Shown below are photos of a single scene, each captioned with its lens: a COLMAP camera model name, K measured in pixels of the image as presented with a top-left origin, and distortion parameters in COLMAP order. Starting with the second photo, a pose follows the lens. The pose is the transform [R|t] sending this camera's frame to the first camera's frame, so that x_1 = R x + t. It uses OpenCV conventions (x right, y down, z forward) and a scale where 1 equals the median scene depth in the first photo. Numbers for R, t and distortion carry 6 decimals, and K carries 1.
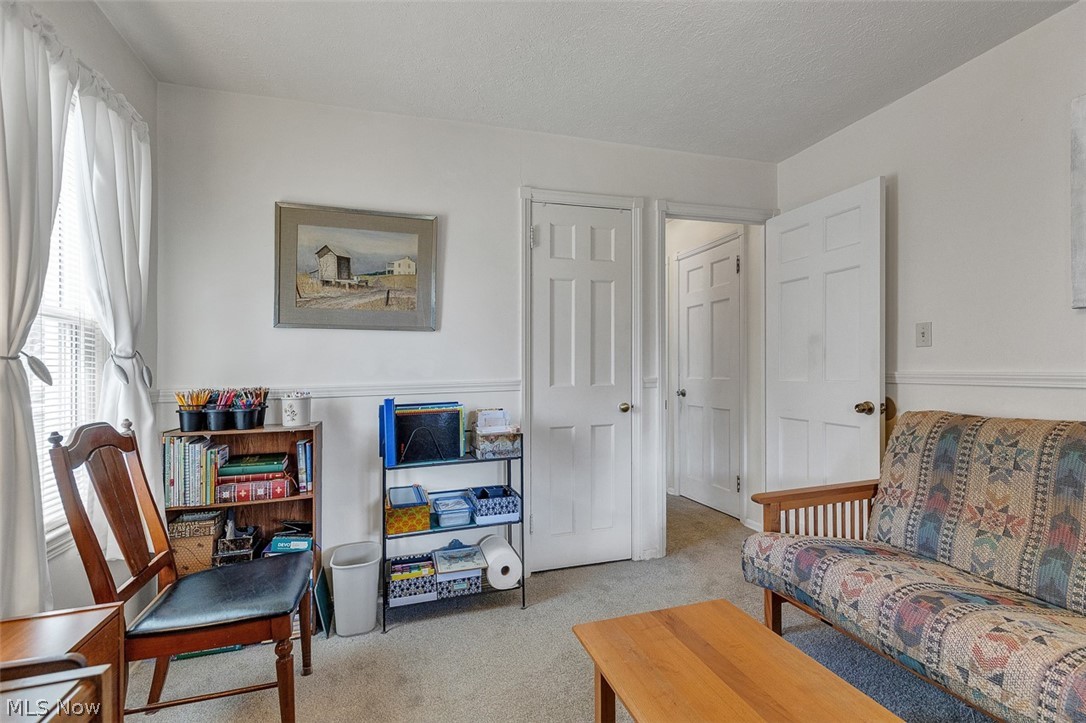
lens RADIAL K [[494.7, 0, 541.9], [0, 494.7, 368.1], [0, 0, 1]] dist [0.011051, -0.001595]
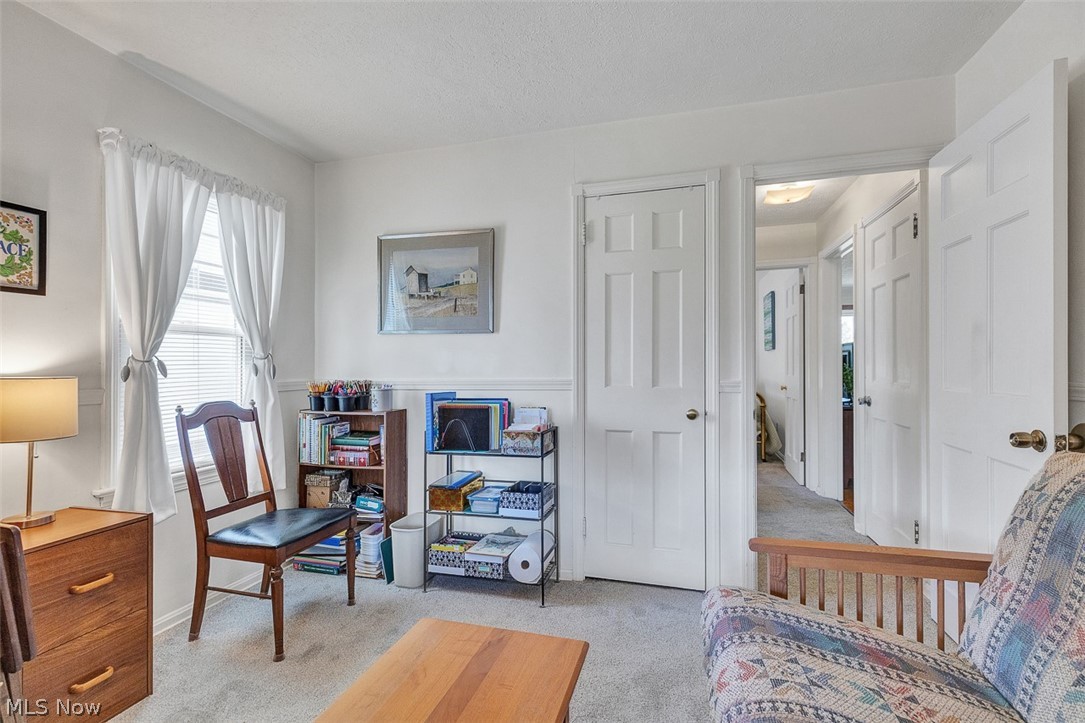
lens RADIAL K [[494.3, 0, 539.4], [0, 494.3, 360.3], [0, 0, 1]] dist [0.011051, -0.001595]
pose [[0.837372, 0.005987, -0.546600, 0.514608], [-0.006995, 0.999976, 0.000236, -0.016459], [0.546588, 0.003626, 0.837394, 0.155062]]
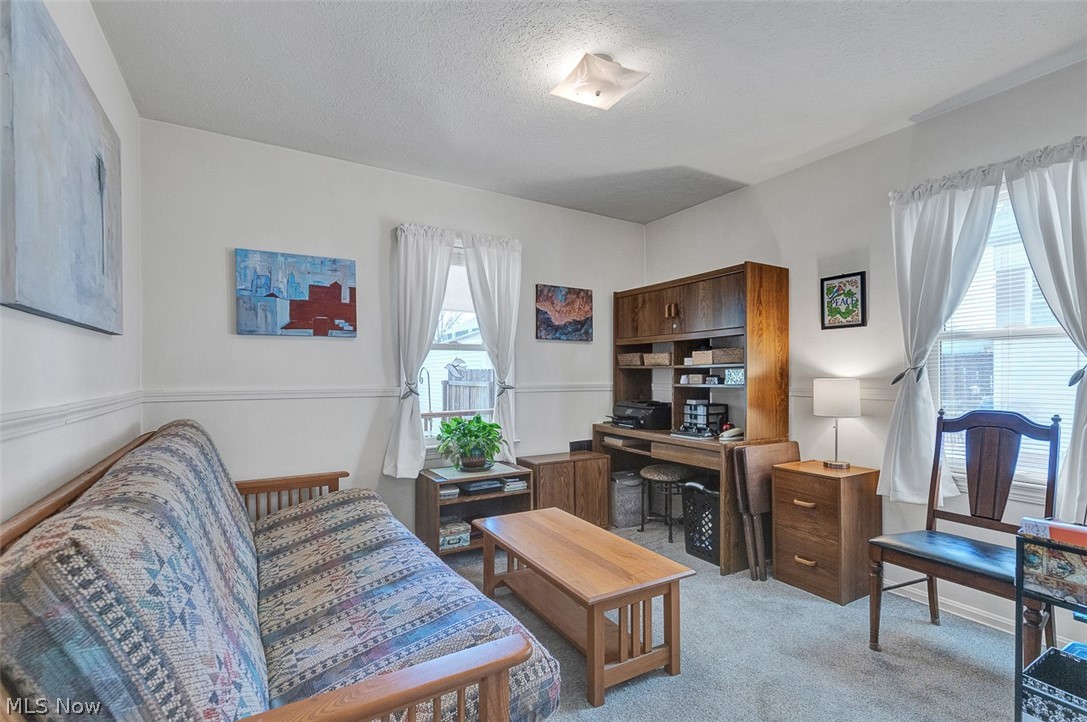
lens RADIAL K [[495.2, 0, 540.4], [0, 495.2, 369.8], [0, 0, 1]] dist [0.011051, -0.001595]
pose [[-0.967210, 0.017784, -0.253355, 0.491406], [0.019674, 0.999794, -0.004929, -0.017859], [0.253215, -0.009752, -0.967361, 1.333803]]
